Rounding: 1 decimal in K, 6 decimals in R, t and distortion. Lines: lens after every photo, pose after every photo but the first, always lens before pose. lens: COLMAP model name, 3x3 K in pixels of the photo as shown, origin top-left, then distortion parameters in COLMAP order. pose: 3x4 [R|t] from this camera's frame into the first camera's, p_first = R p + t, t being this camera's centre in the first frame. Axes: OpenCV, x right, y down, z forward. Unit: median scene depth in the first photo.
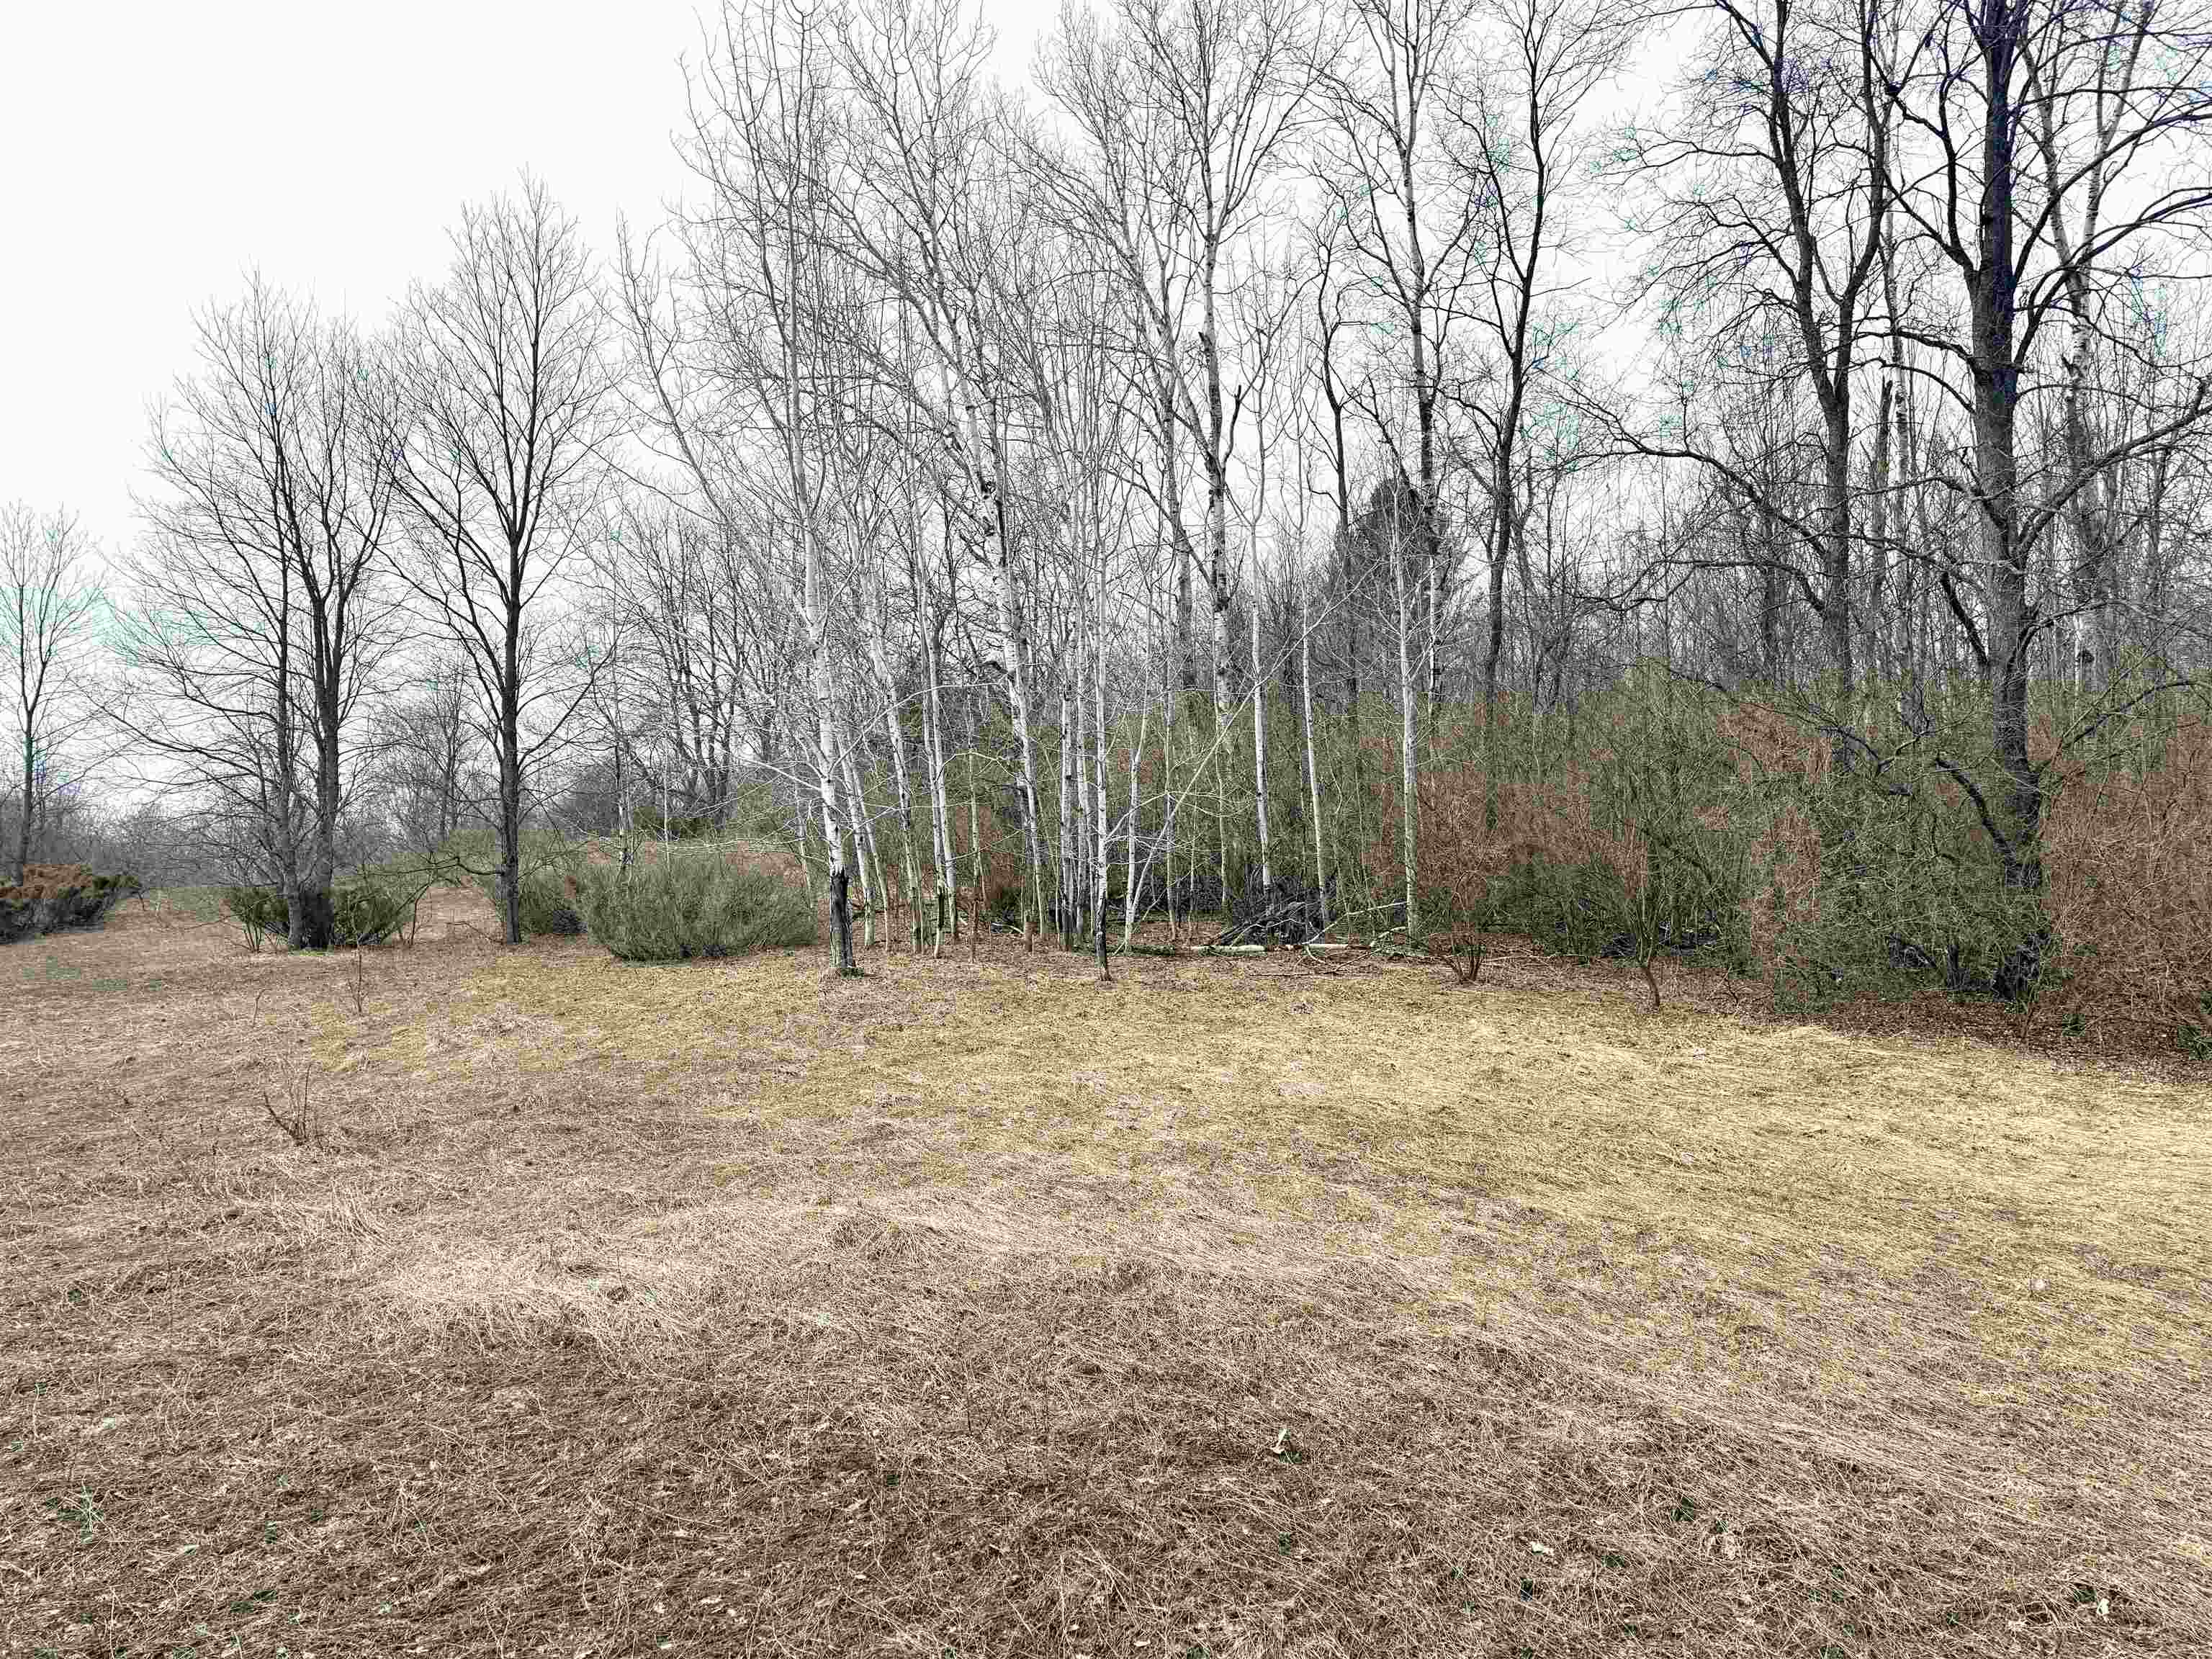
lens RADIAL K [[1215.3, 0, 1106.0], [0, 1215.3, 829.5], [0, 0, 1]] dist [-0.100652, 0.015241]
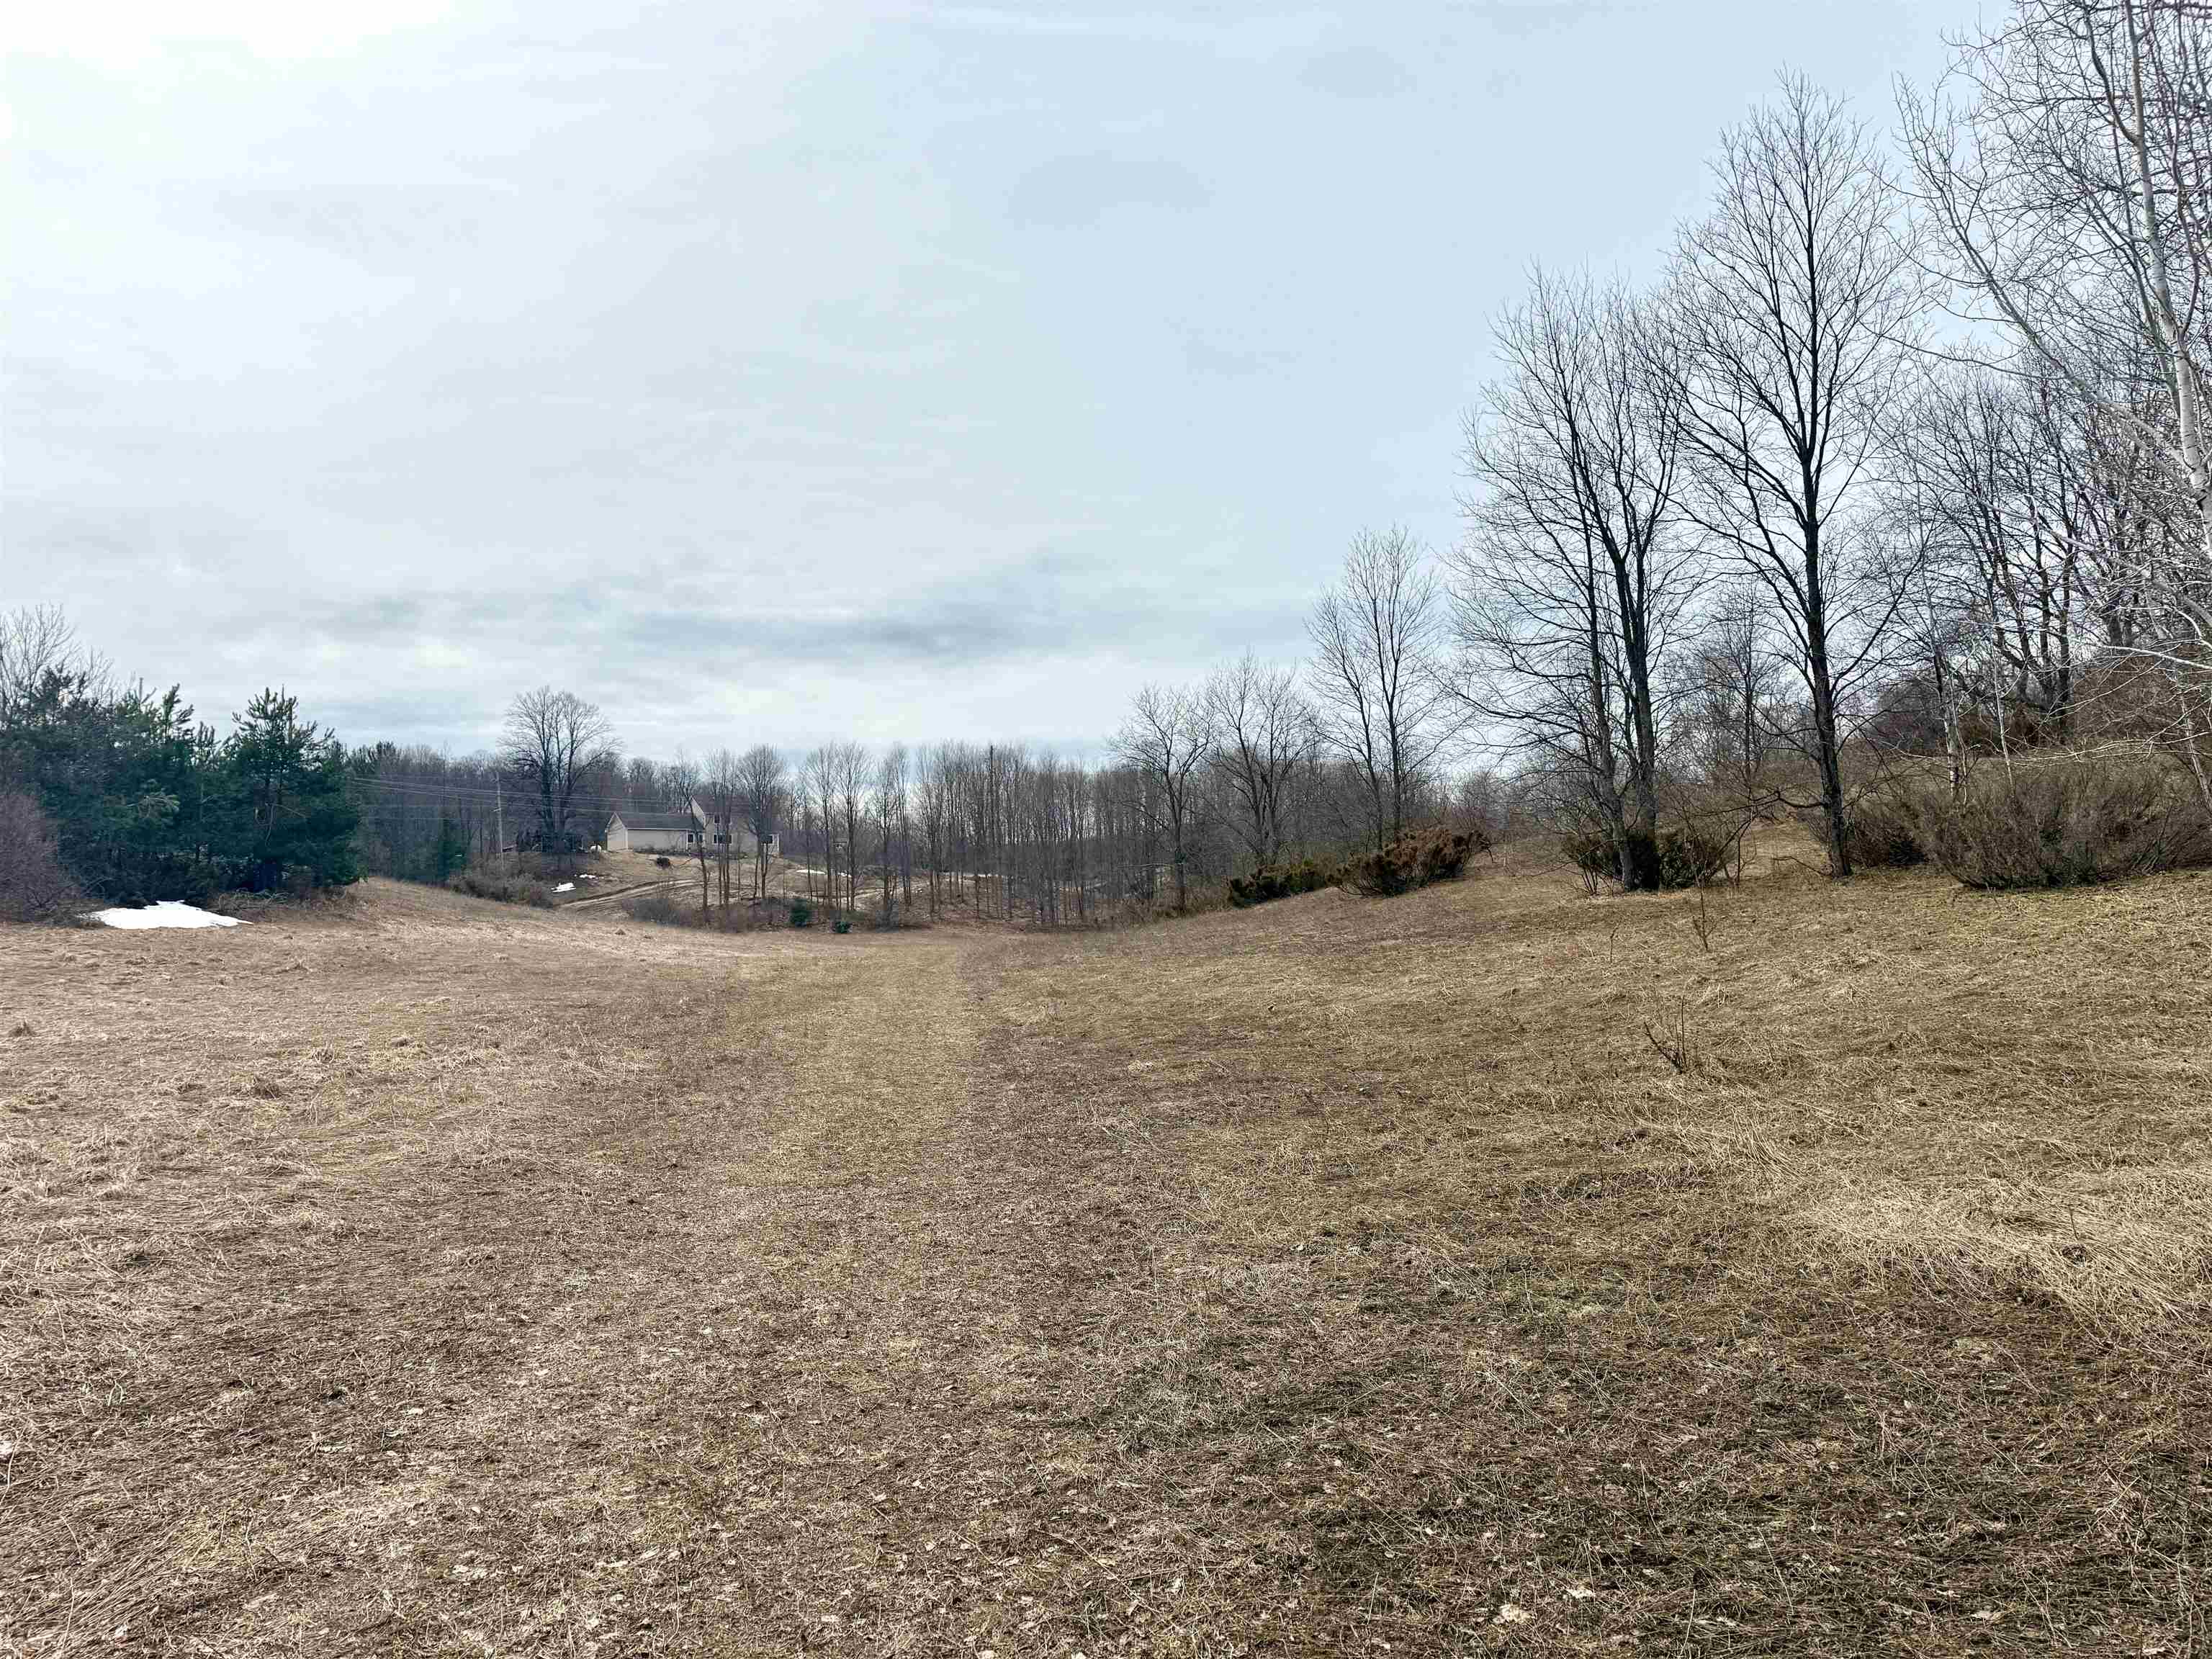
lens RADIAL K [[1215.3, 0, 1106.0], [0, 1215.3, 829.5], [0, 0, 1]] dist [-0.100652, 0.015241]
pose [[0.639038, -0.062934, -0.766596, -0.172390], [0.093339, 0.995627, -0.003929, 0.006926], [0.763491, -0.069043, 0.642118, -0.069837]]
